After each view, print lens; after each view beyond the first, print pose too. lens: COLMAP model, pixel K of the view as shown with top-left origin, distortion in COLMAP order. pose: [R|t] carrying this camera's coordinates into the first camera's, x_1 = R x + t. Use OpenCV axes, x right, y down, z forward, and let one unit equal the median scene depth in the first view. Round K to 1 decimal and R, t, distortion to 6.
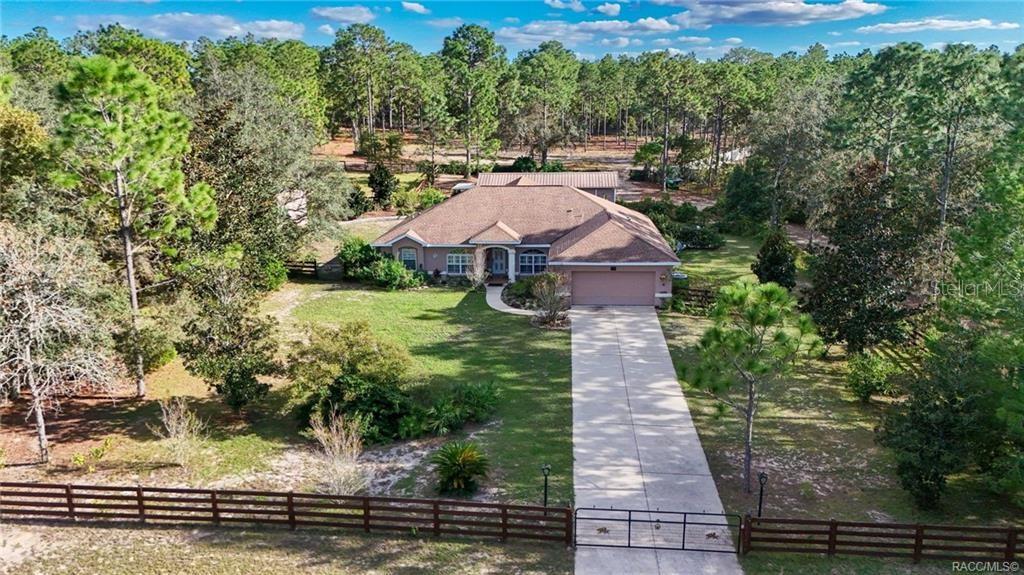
lens RADIAL K [[751.7, 0, 511.7], [0, 751.7, 292.0], [0, 0, 1]] dist [0.051907, -0.041517]
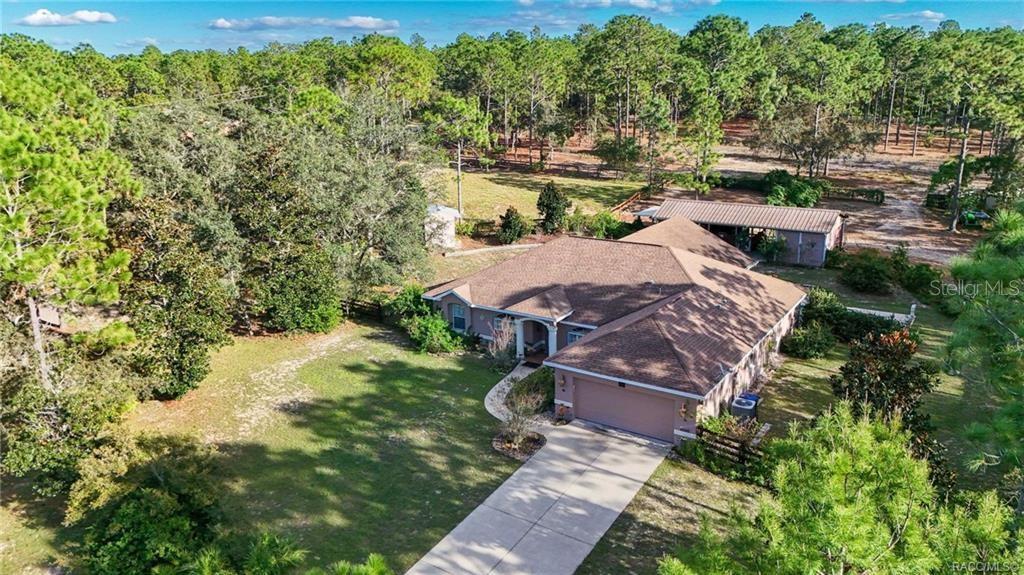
lens RADIAL K [[751.7, 0, 502.3], [0, 751.7, 288.2], [0, 0, 1]] dist [0.051907, -0.041517]
pose [[0.868844, 0.125980, -0.478790, 0.340033], [-0.109228, 0.992030, 0.062813, -0.143000], [0.482887, -0.002277, 0.875680, 0.257065]]
